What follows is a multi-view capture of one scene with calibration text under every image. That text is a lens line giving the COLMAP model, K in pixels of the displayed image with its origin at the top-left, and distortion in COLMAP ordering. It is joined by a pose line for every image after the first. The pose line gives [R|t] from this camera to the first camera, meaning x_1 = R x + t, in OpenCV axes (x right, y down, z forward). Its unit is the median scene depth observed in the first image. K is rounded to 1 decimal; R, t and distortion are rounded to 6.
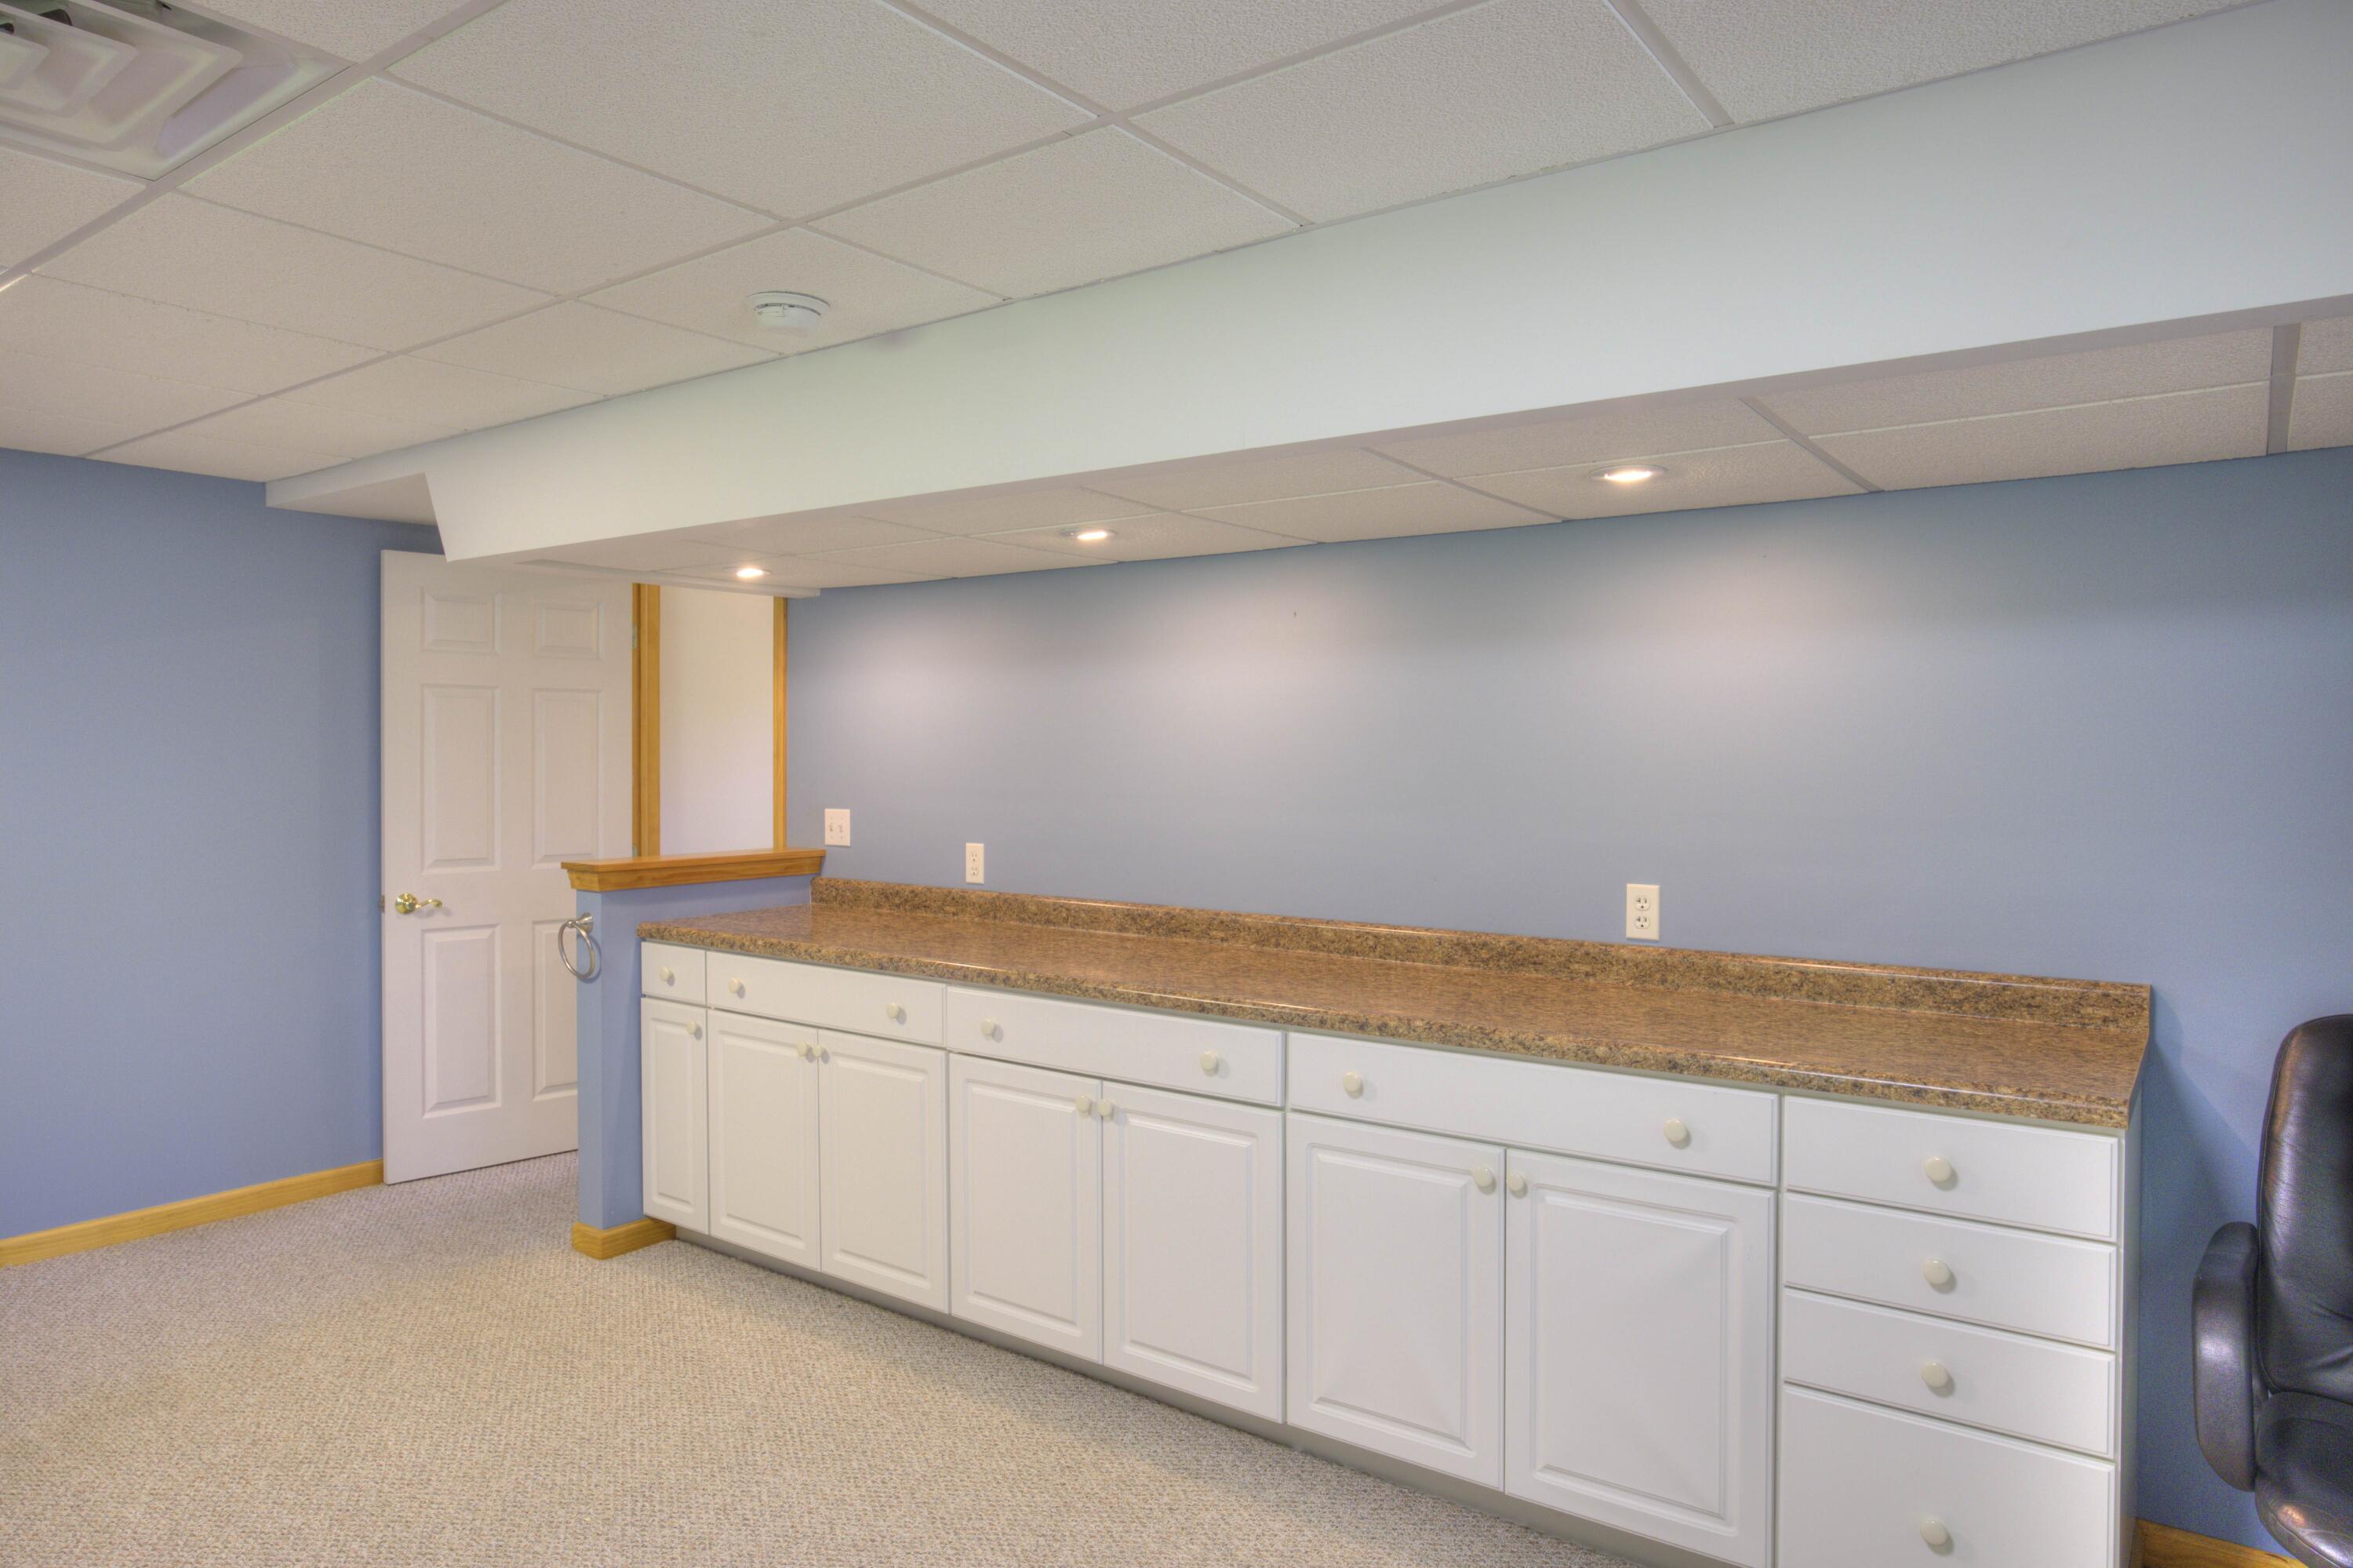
lens RADIAL K [[1457.6, 0, 1196.7], [0, 1457.6, 774.7], [0, 0, 1]] dist [-0.034126, 0.022634]
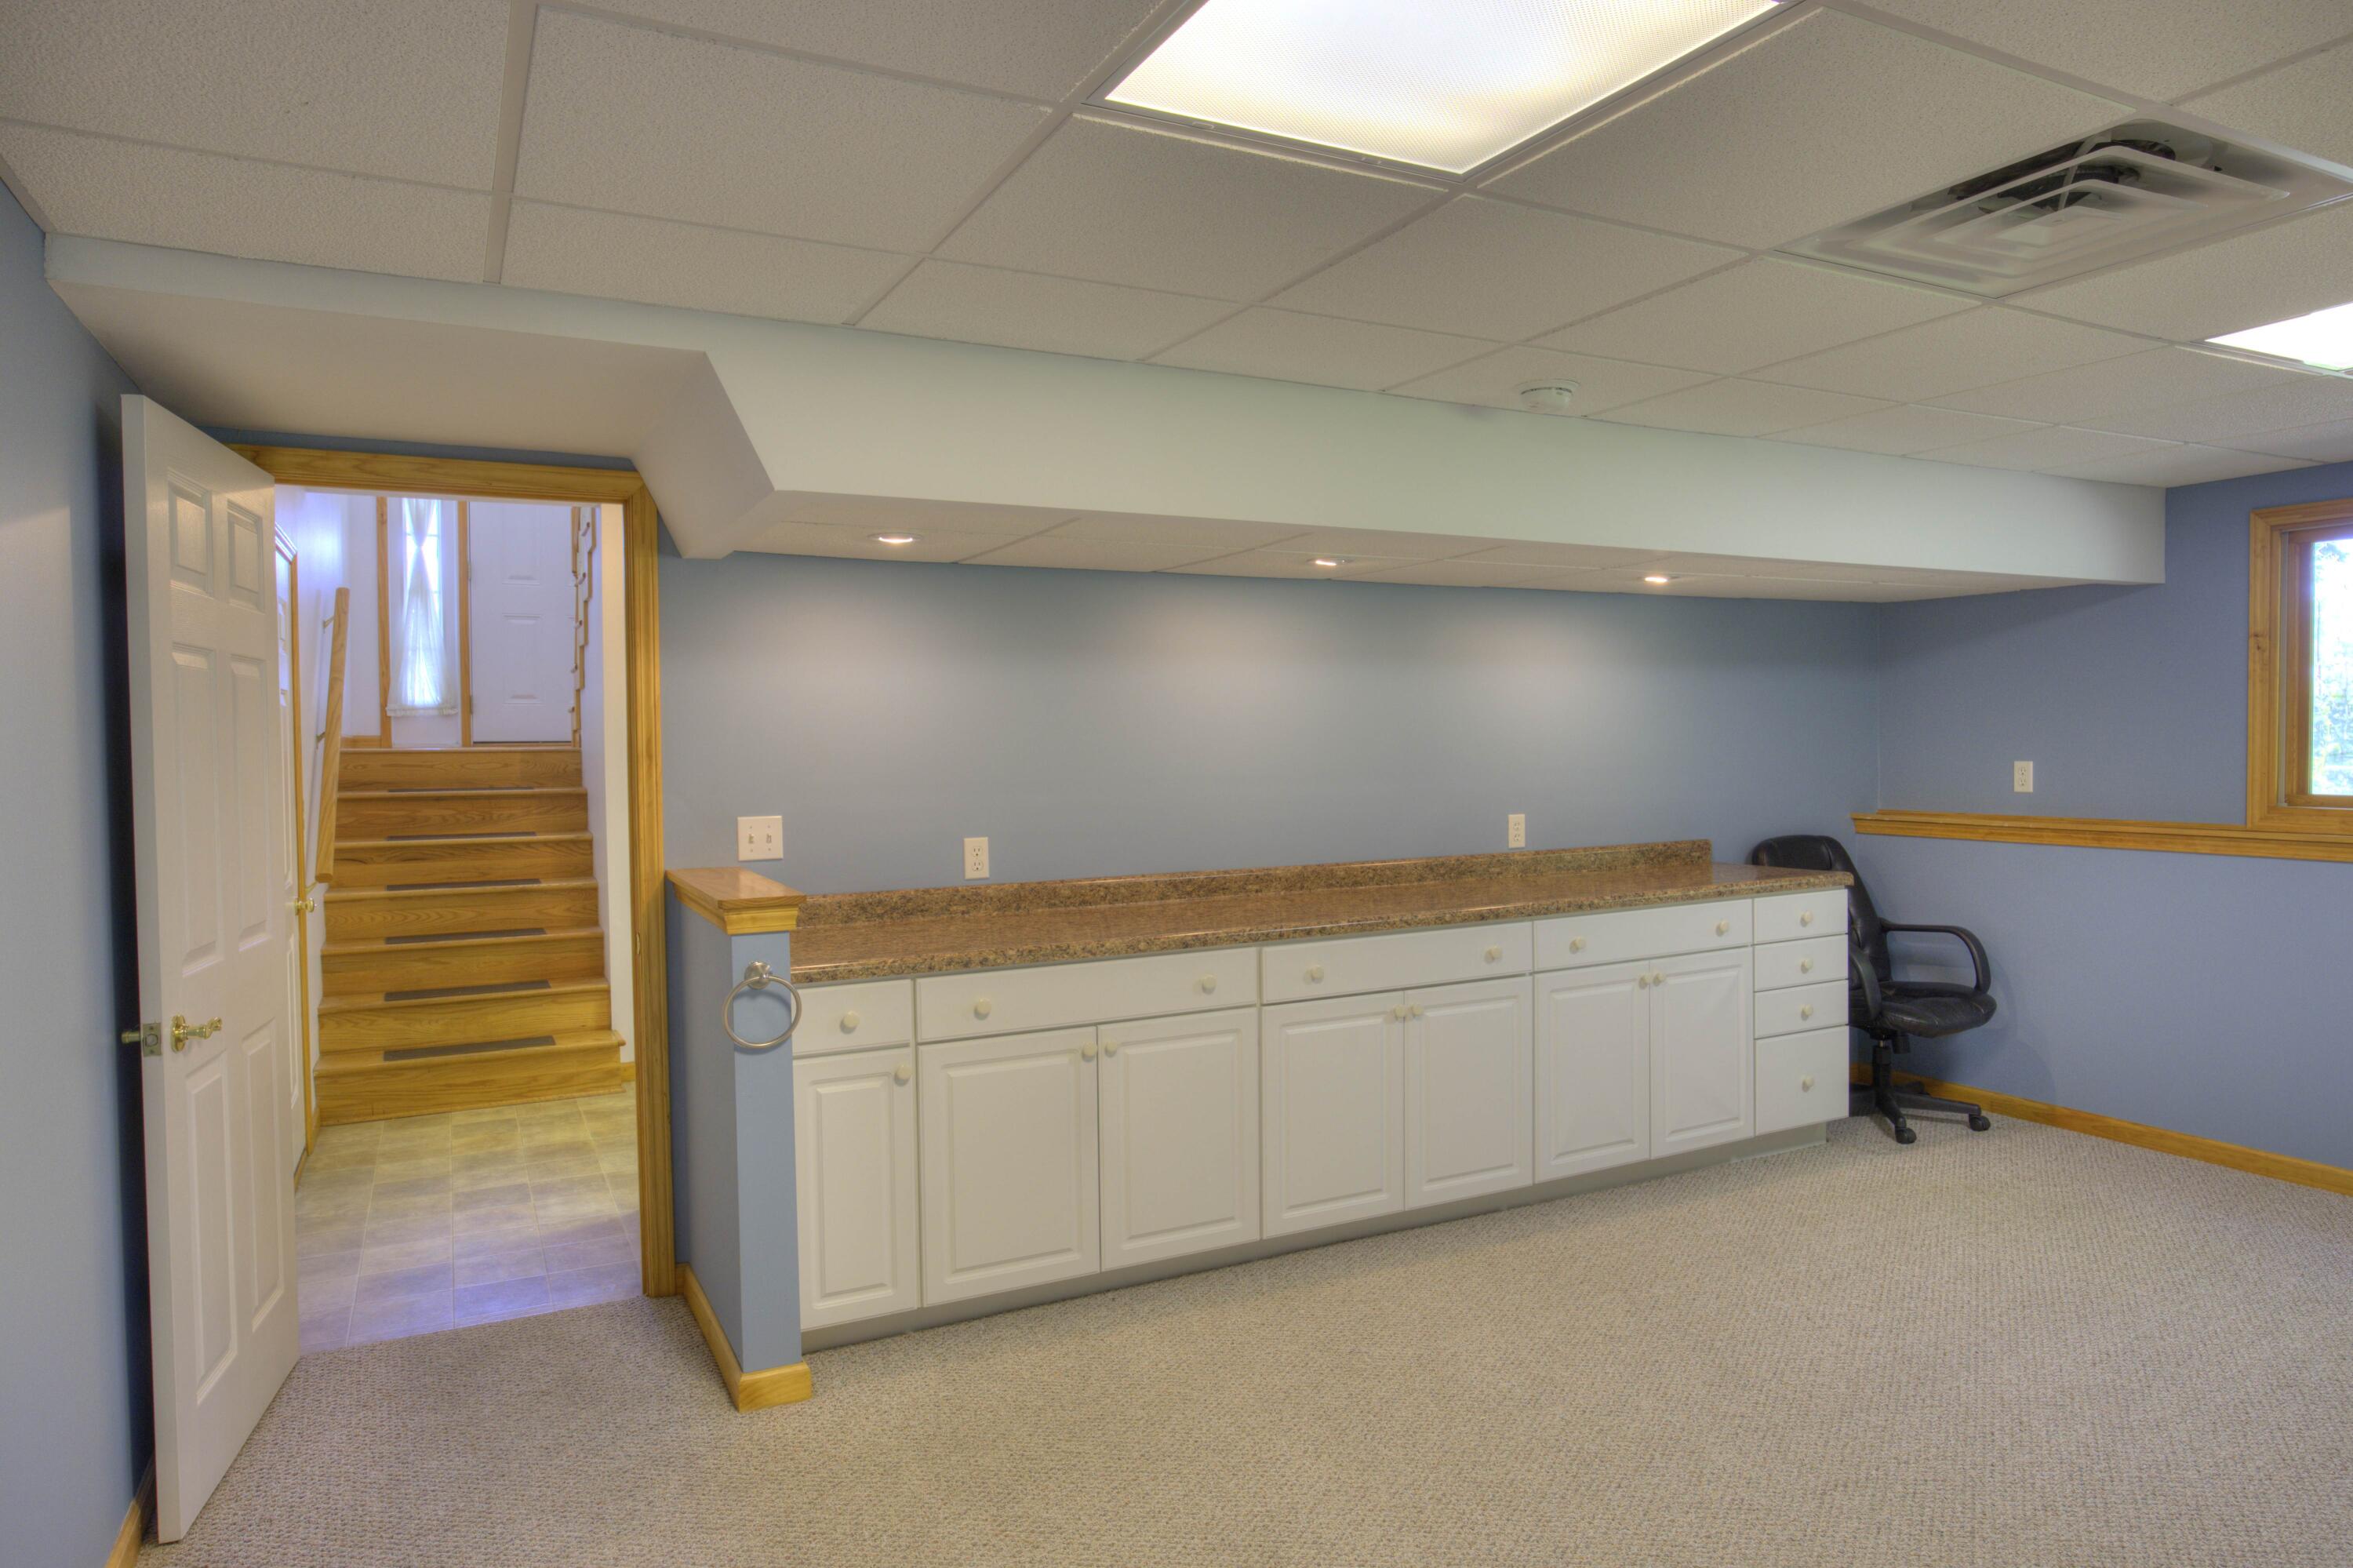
lens RADIAL K [[1457.6, 0, 1196.7], [0, 1457.6, 774.7], [0, 0, 1]] dist [-0.034126, 0.022634]
pose [[0.442706, -0.052332, 0.895138, -1.006344], [0.016173, 0.998599, 0.050382, -0.044234], [-0.896521, -0.007827, 0.442933, 0.453476]]
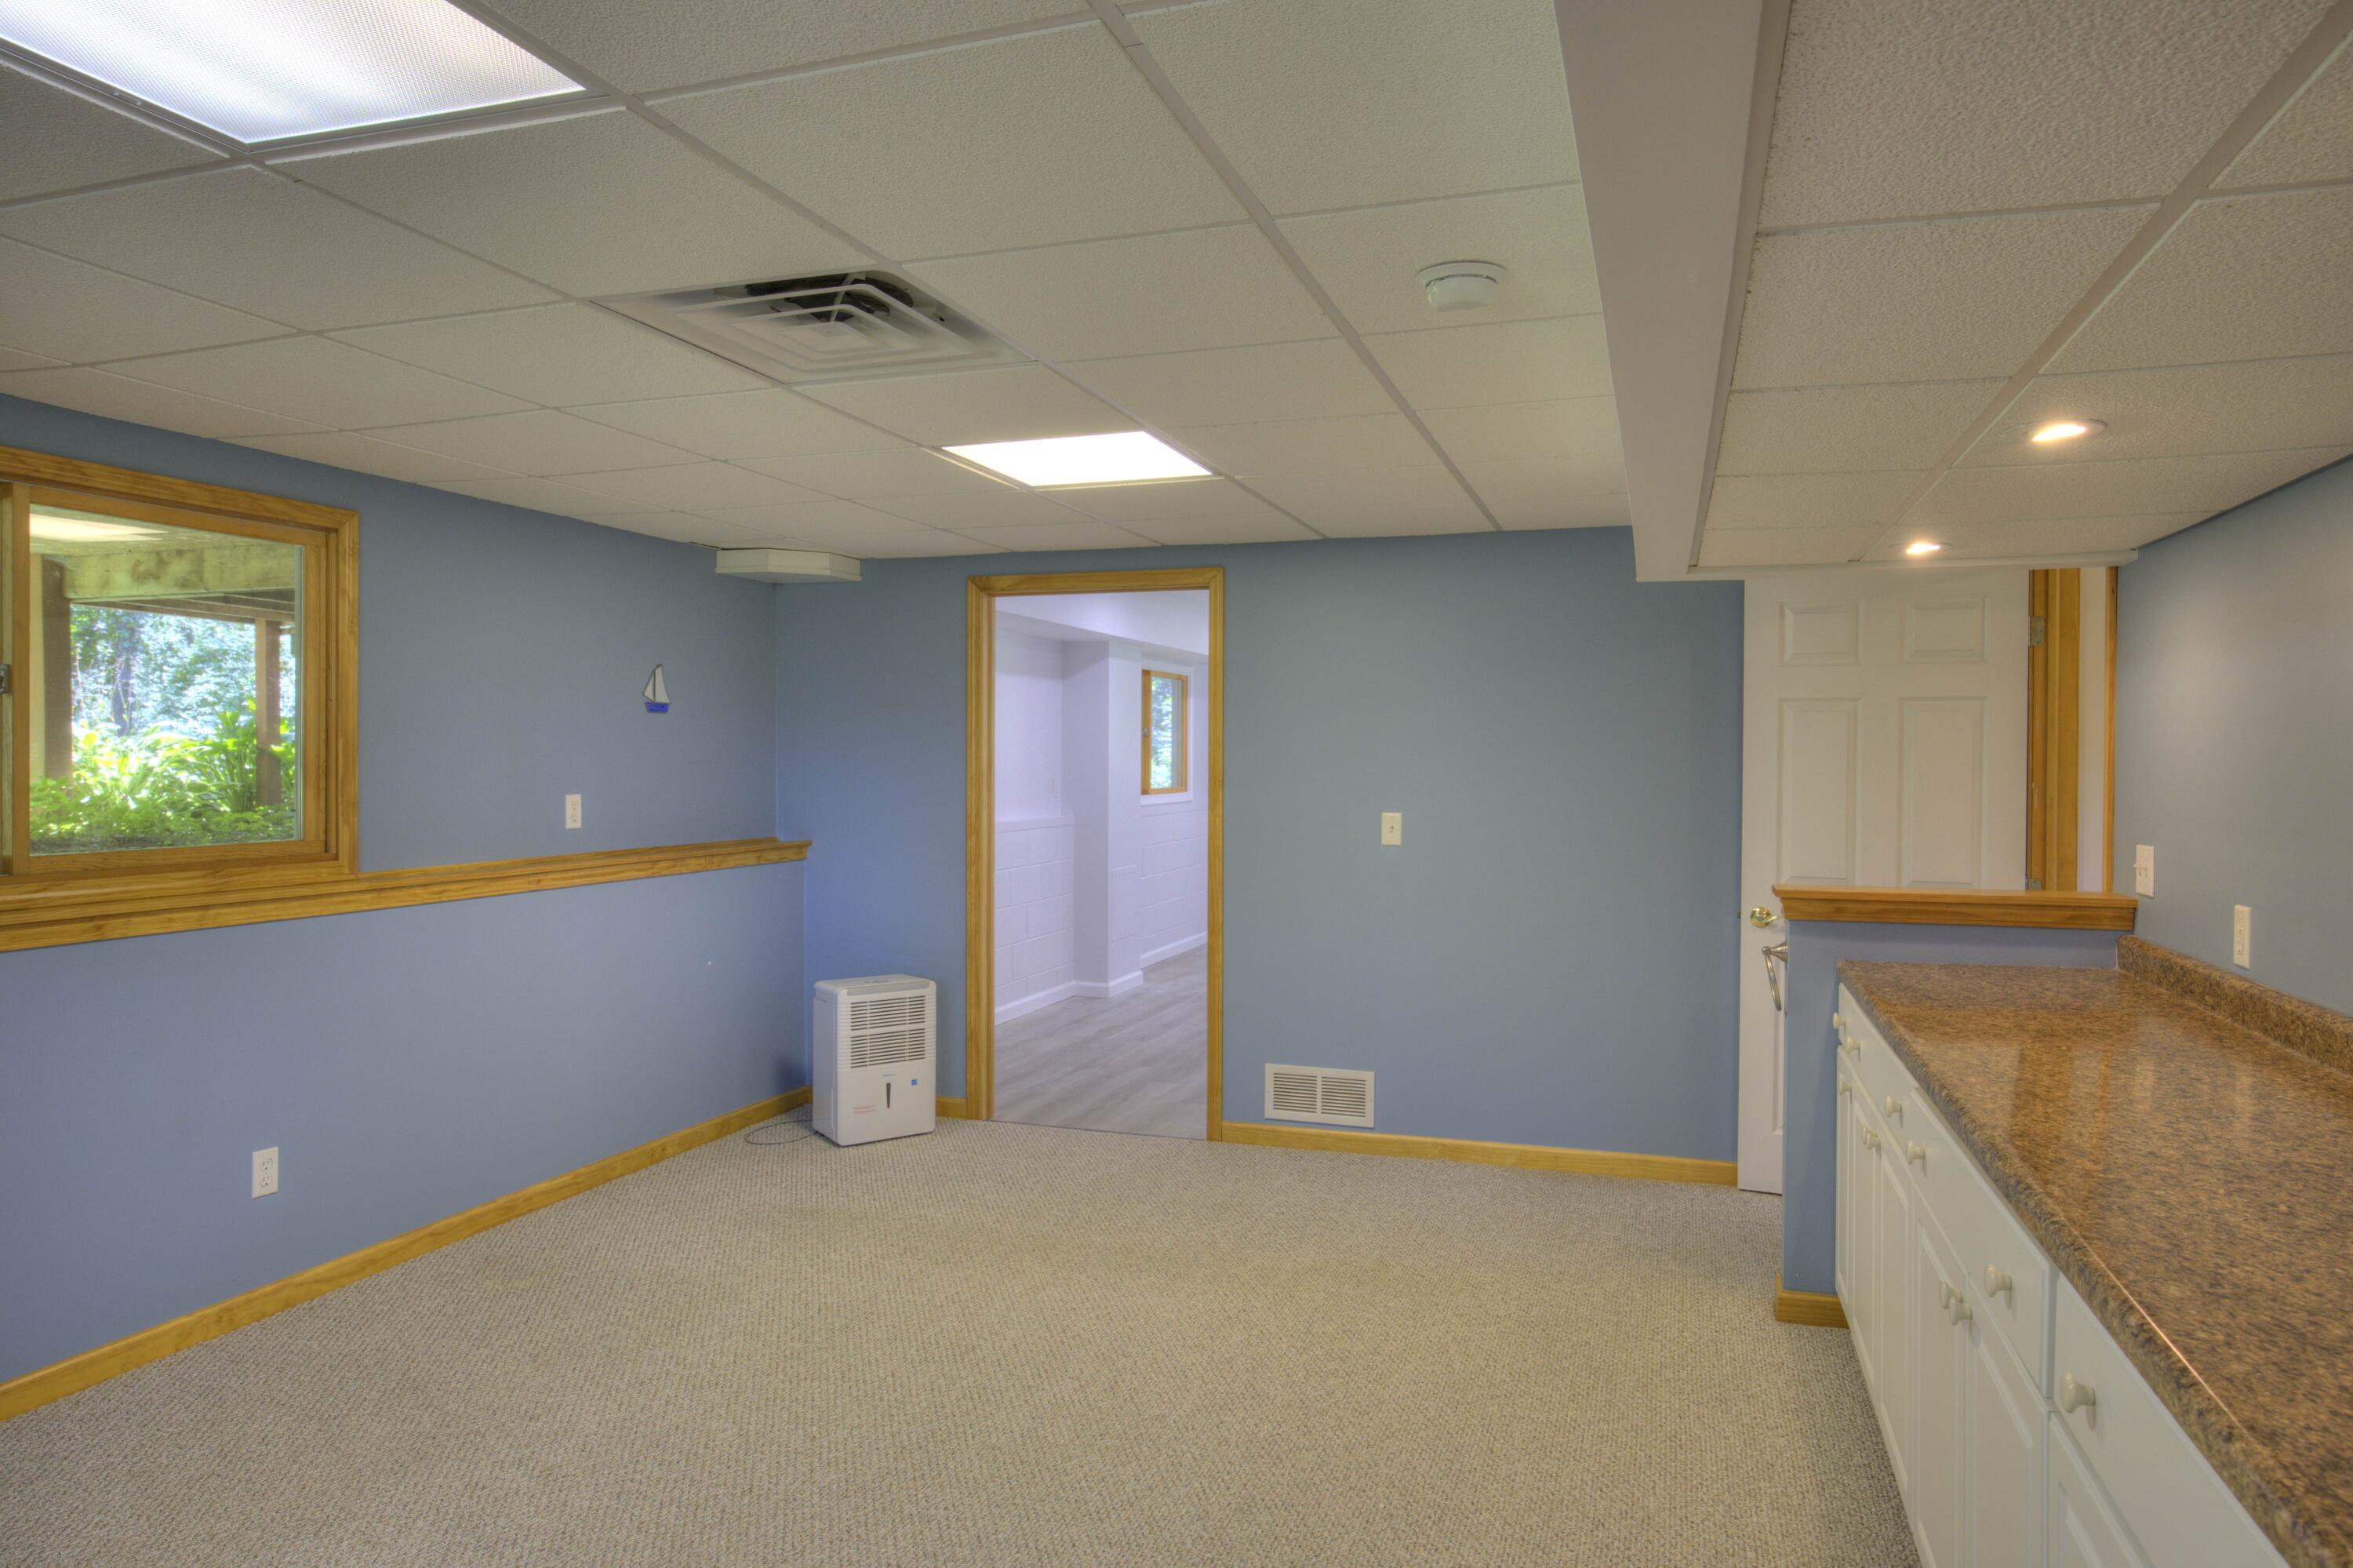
lens RADIAL K [[1451.0, 0, 1188.2], [0, 1451.0, 779.4], [0, 0, 1]] dist [-0.035680, 0.024872]
pose [[0.302808, 0.009970, -0.952999, 0.339453], [-0.019228, 0.999806, 0.004350, -0.004712], [0.952857, 0.017007, 0.302941, 0.358679]]
